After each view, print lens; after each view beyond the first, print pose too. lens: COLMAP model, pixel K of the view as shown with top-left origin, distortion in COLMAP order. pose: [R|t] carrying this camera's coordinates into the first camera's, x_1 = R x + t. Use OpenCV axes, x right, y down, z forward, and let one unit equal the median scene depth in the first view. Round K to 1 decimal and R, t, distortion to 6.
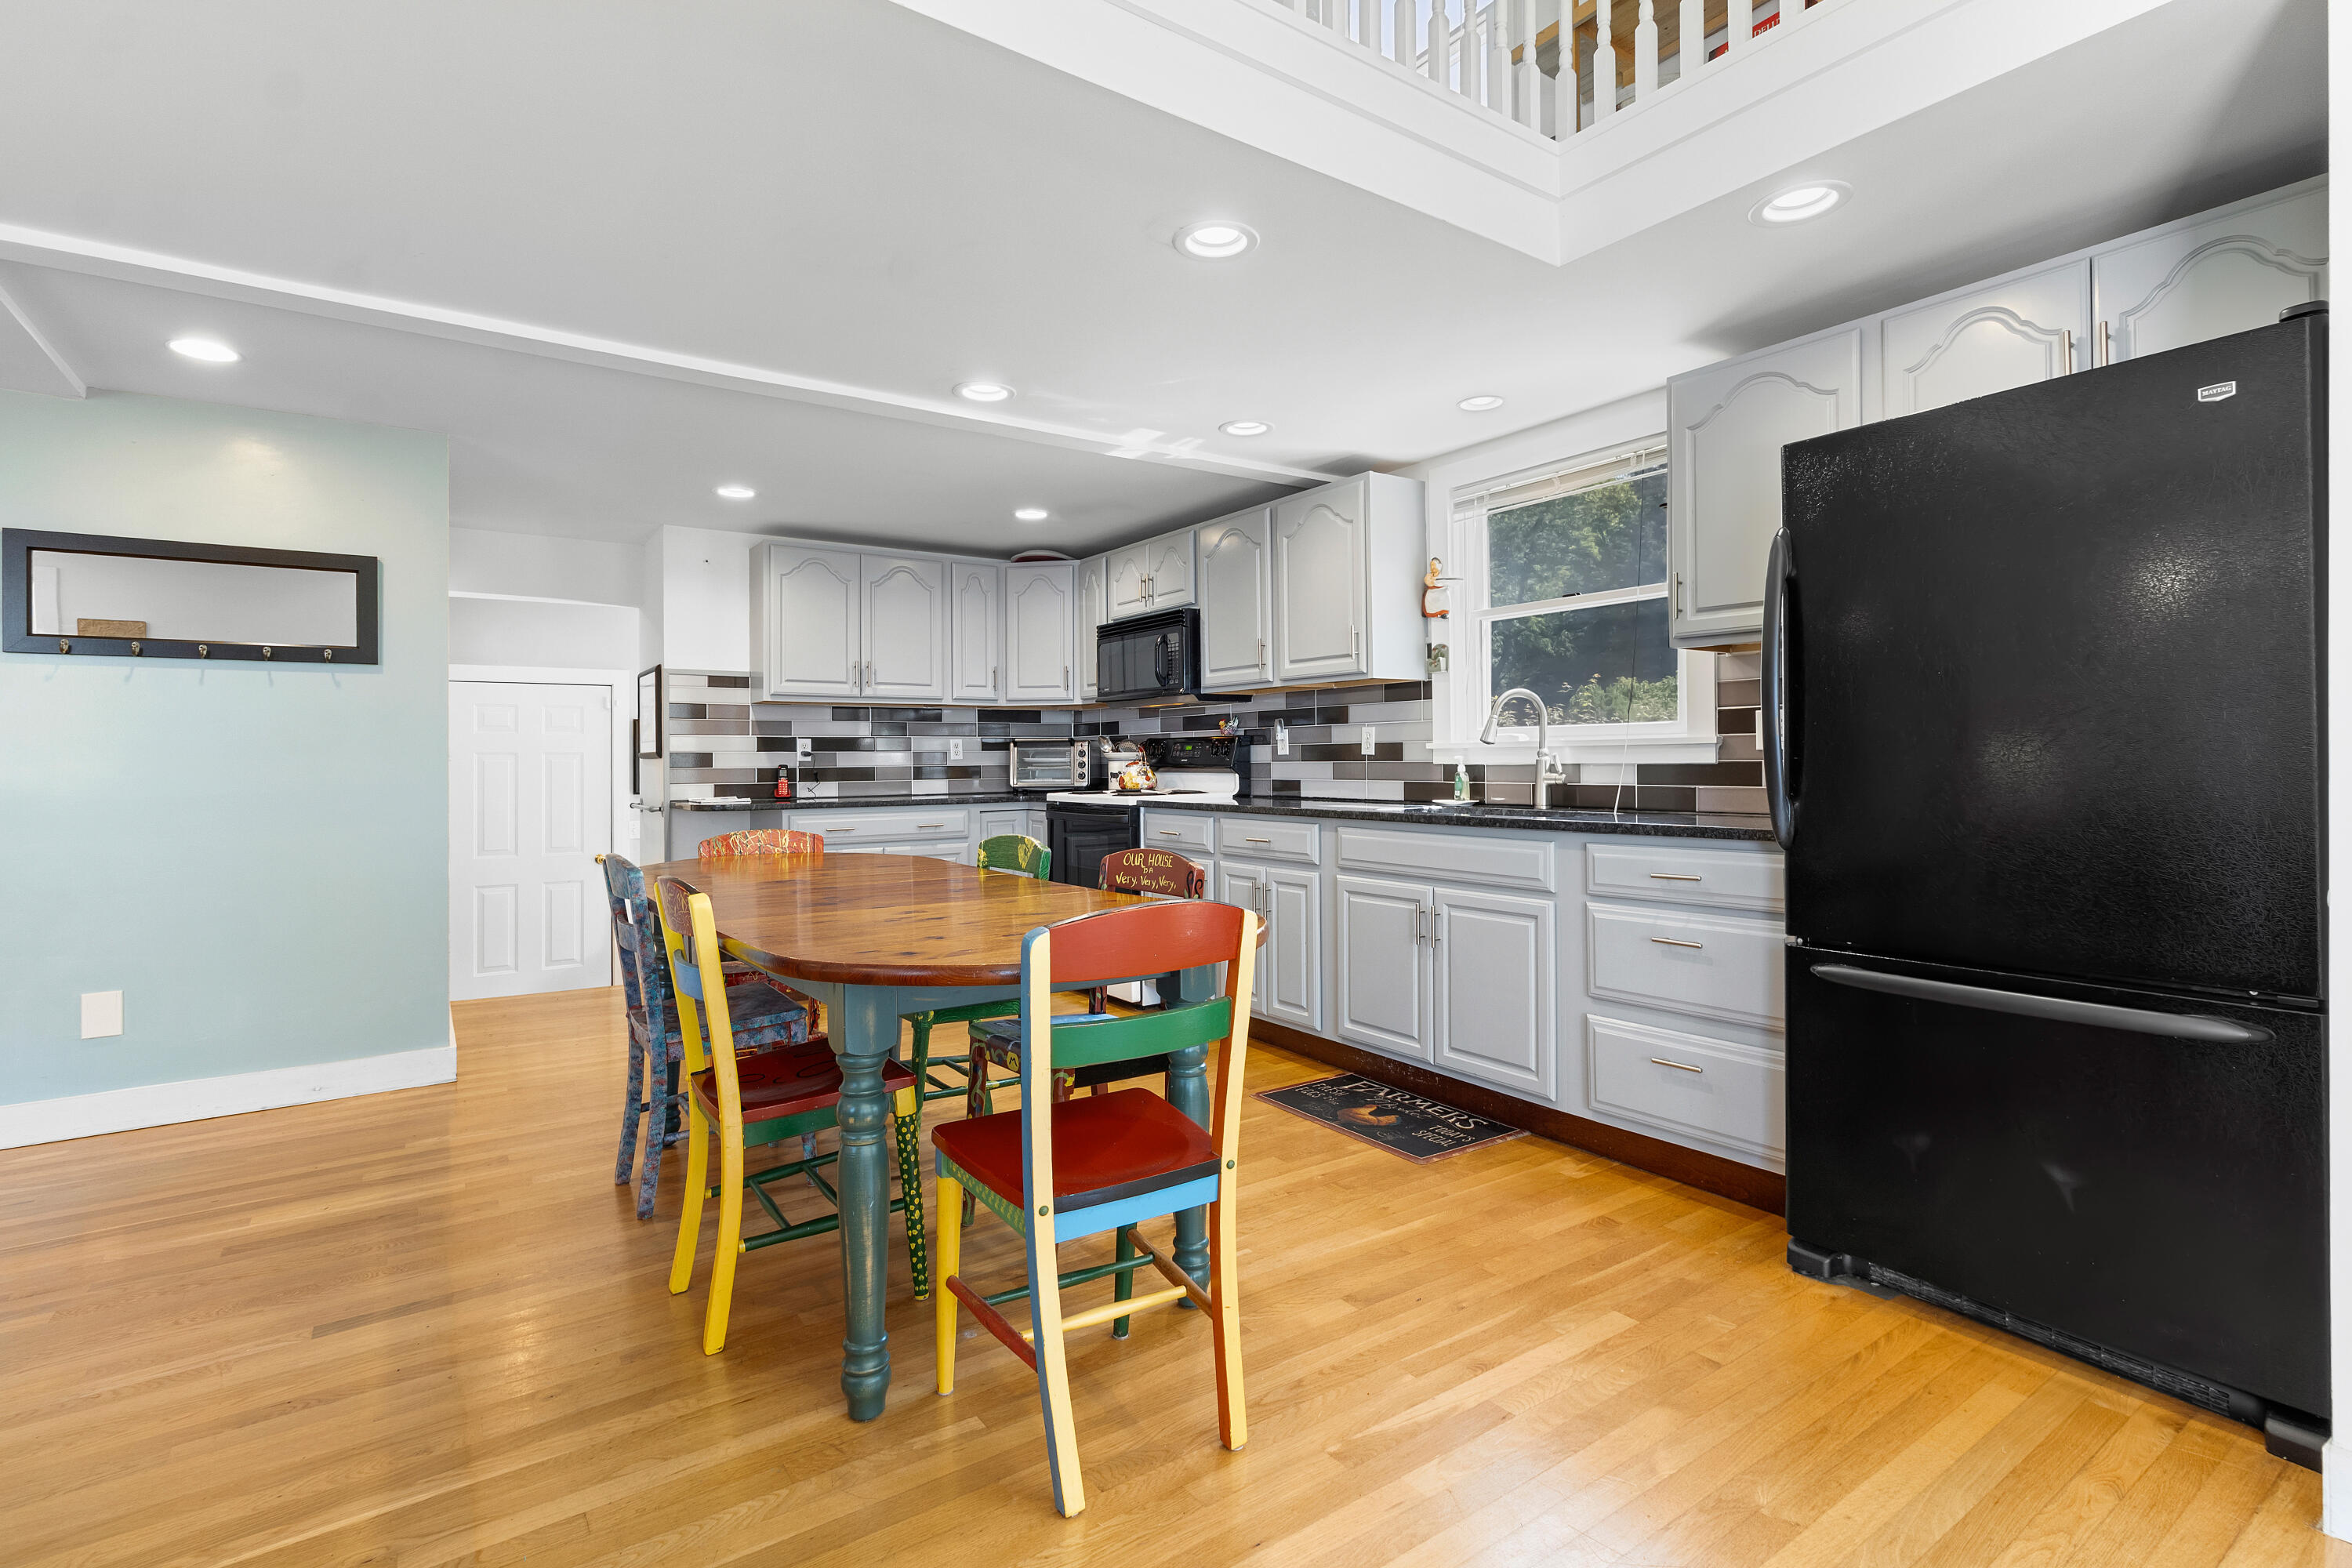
lens RADIAL K [[1099.5, 0, 1171.6], [0, 1099.5, 751.9], [0, 0, 1]] dist [0.002586, 0.000709]
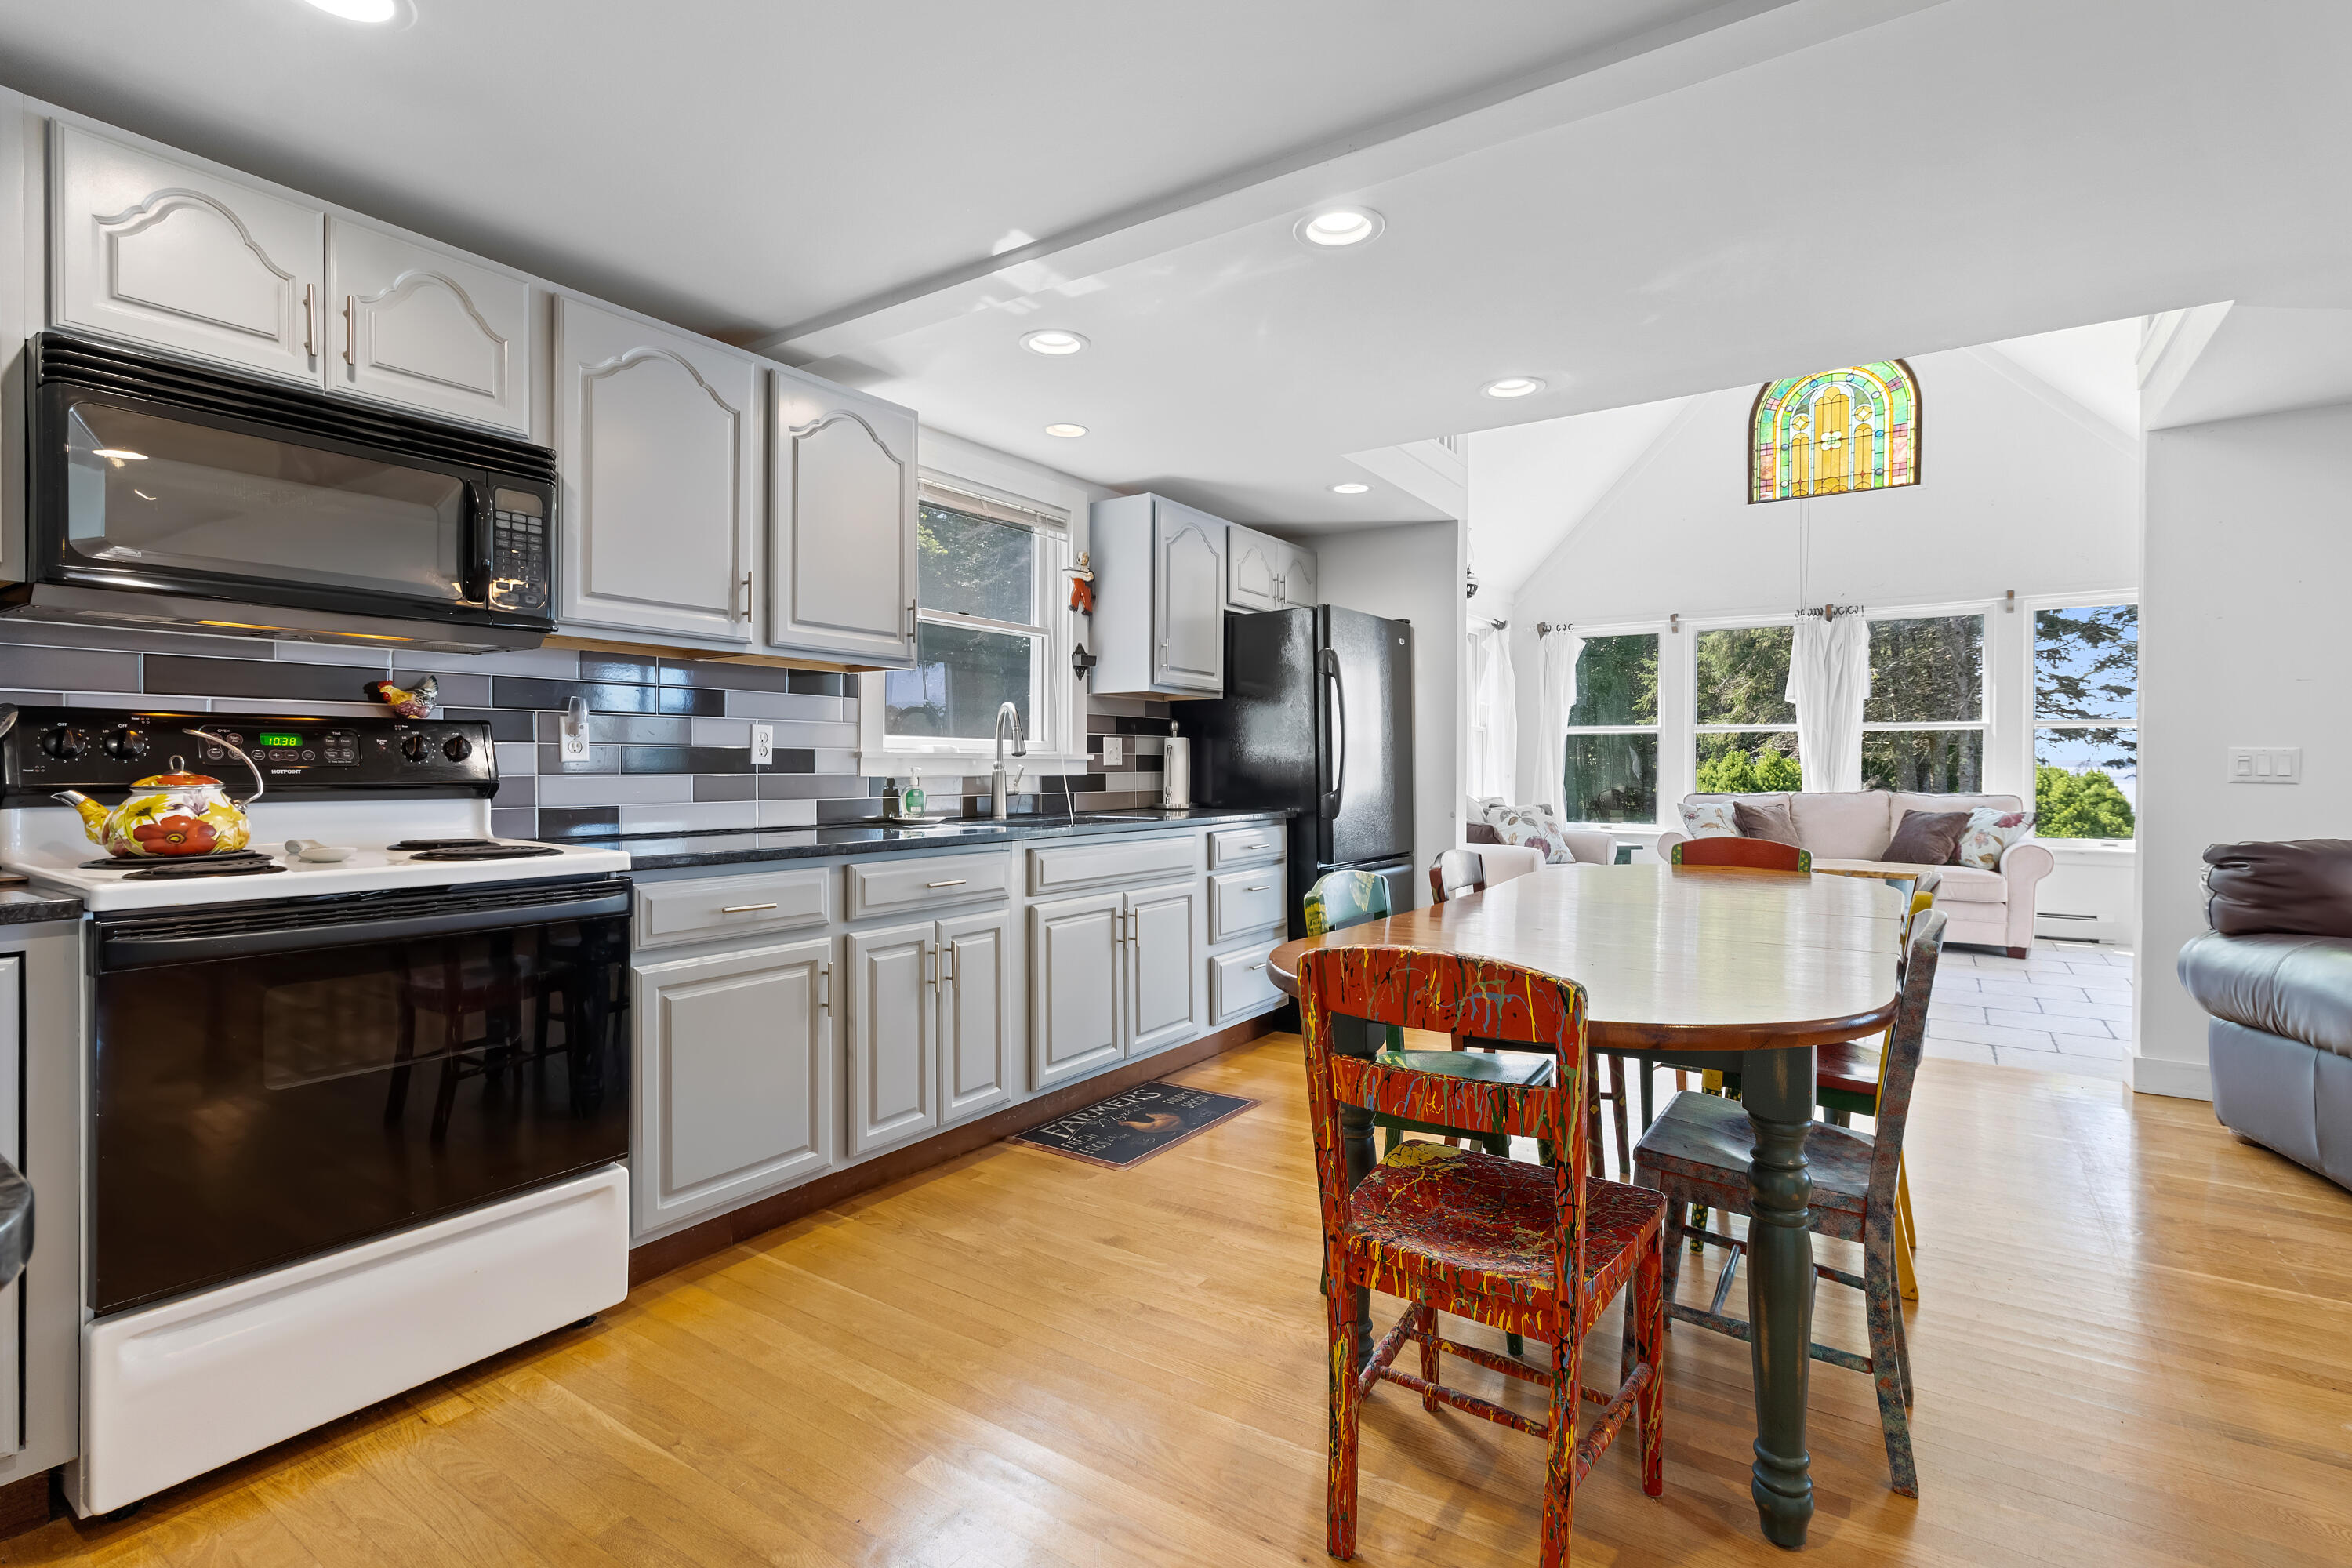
lens RADIAL K [[1087.4, 0, 1179.3], [0, 1087.4, 780.1], [0, 0, 1]] dist [0.001503, 0.000590]
pose [[-0.362300, -0.001704, 0.932060, -0.565457], [-0.003380, 0.999994, 0.000515, 0.011284], [-0.932055, -0.002964, -0.362304, 0.997625]]
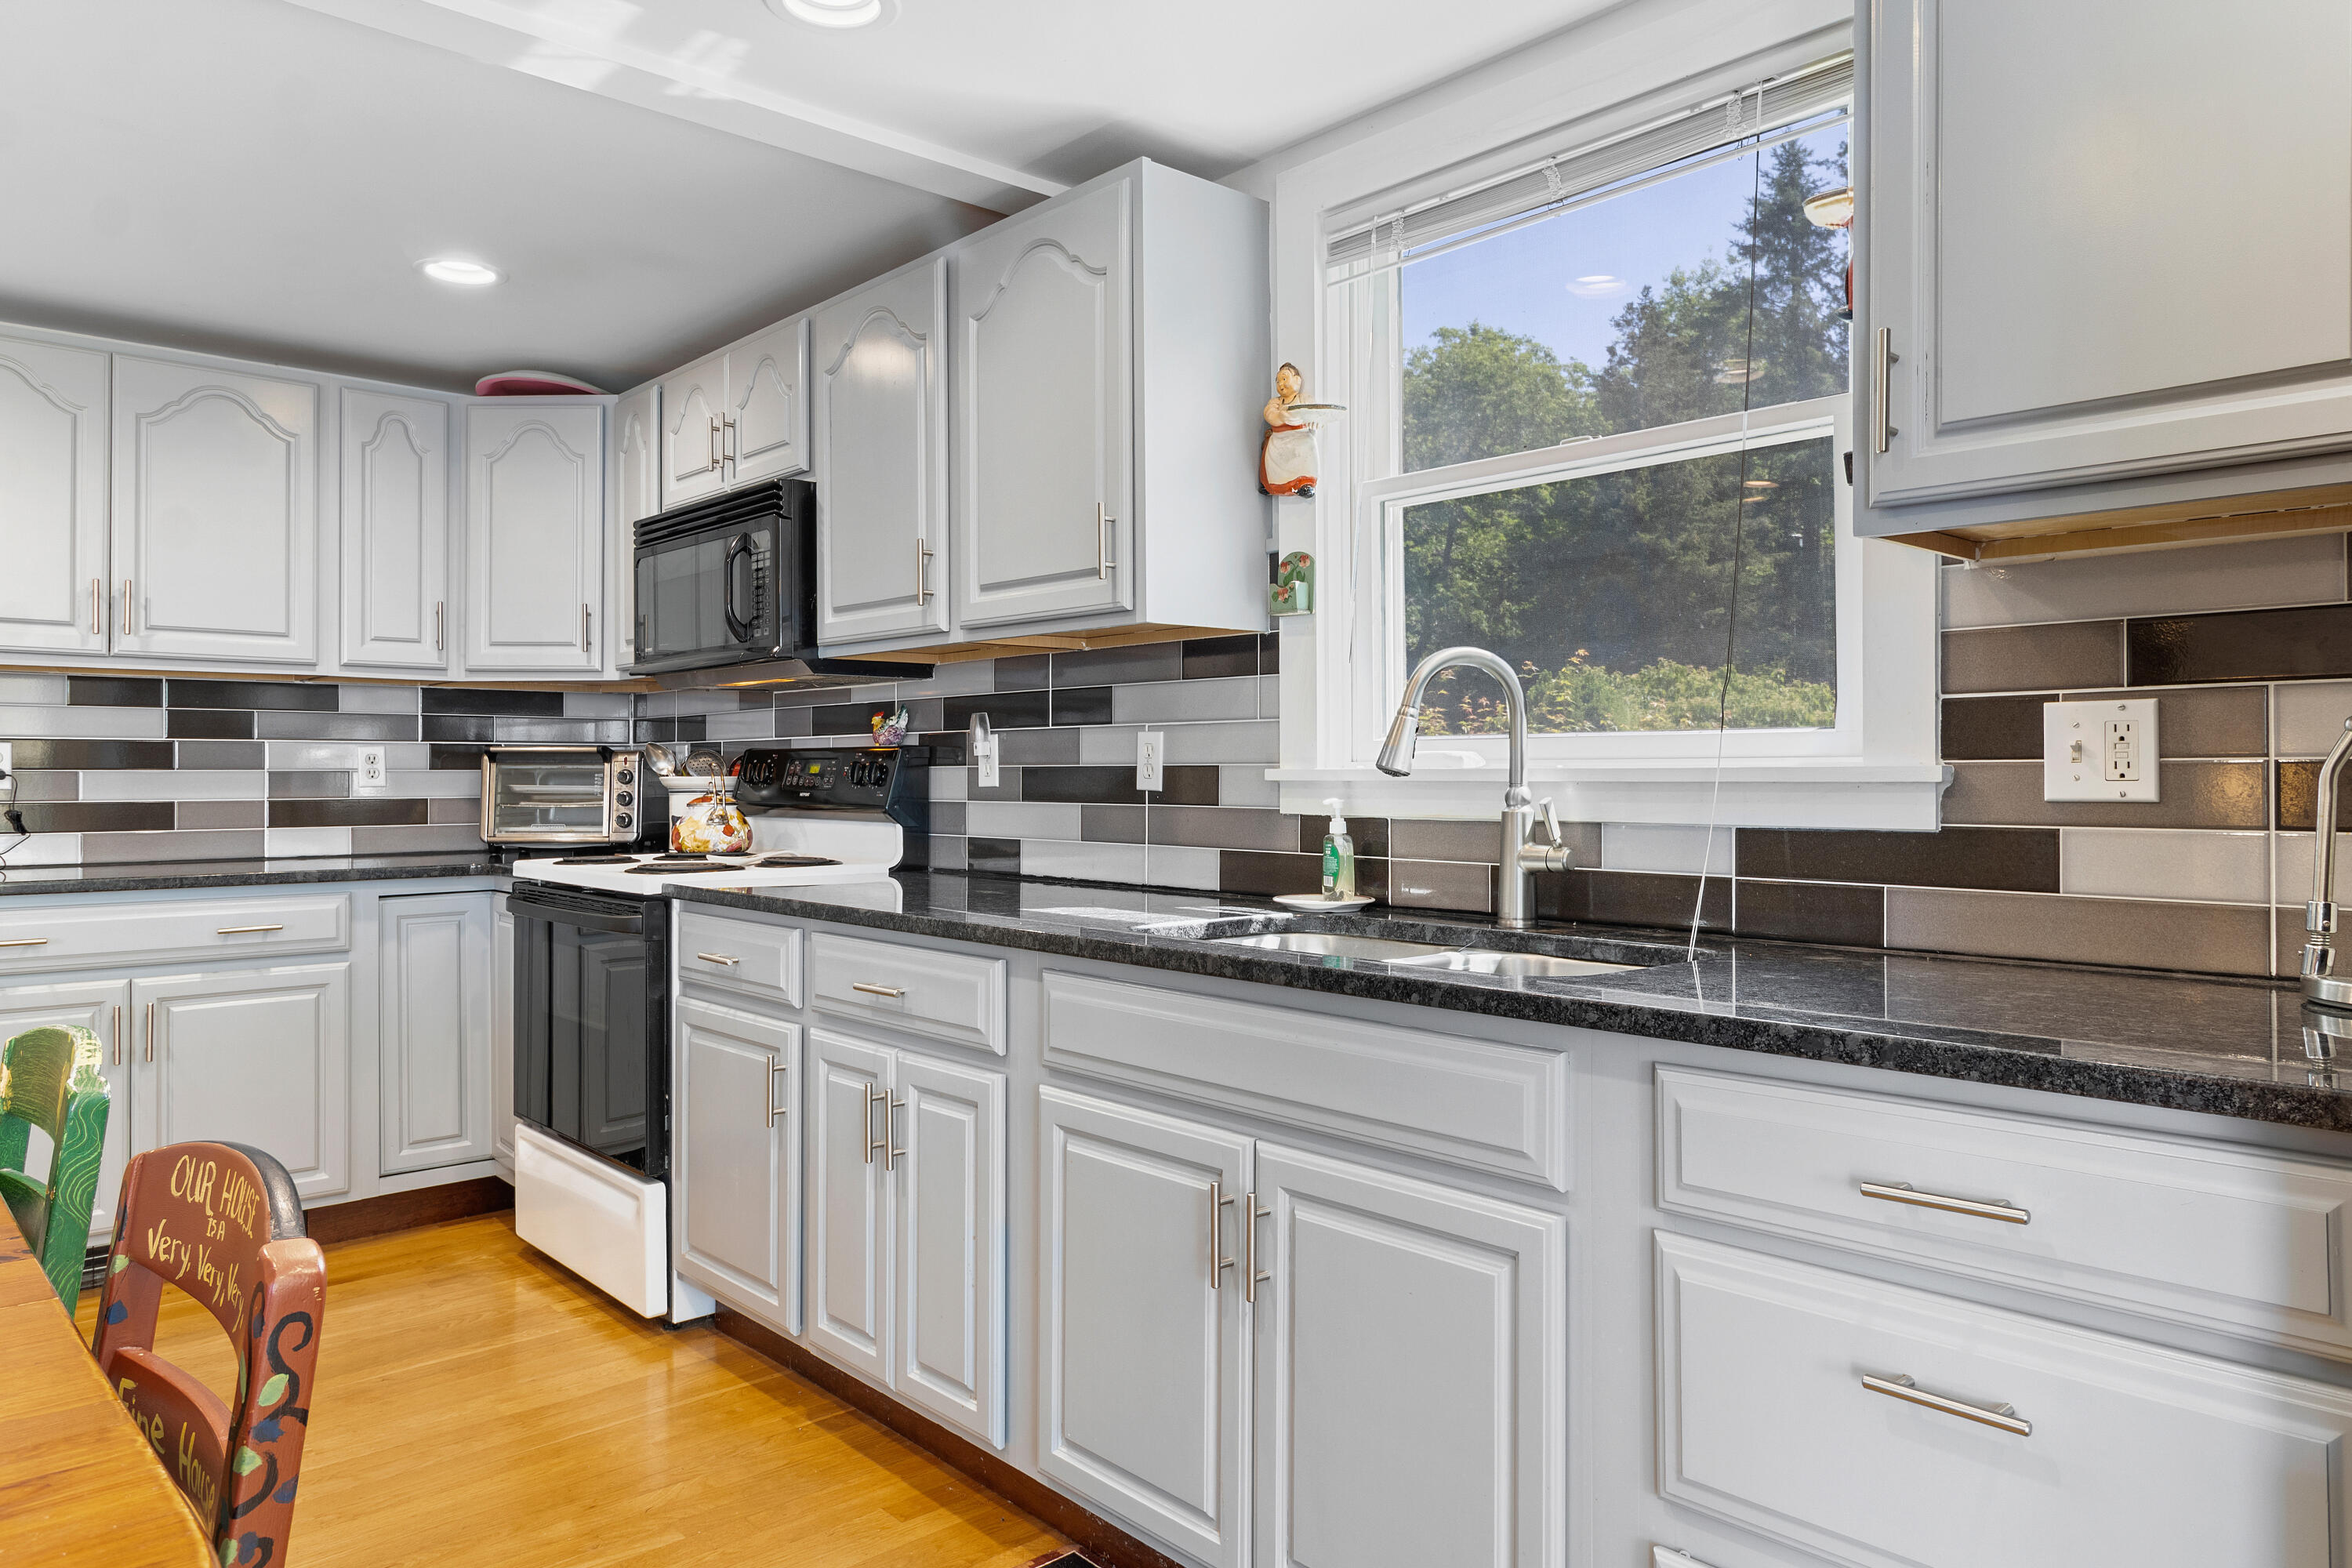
lens RADIAL K [[1513.8, 0, 1178.4], [0, 1513.8, 768.2], [0, 0, 1]] dist [0.007304, 0.000893]
pose [[0.991045, 0.008849, 0.133232, 0.103748], [-0.009194, 0.999956, 0.001971, -0.008374], [-0.133208, -0.003178, 0.991083, 0.352144]]
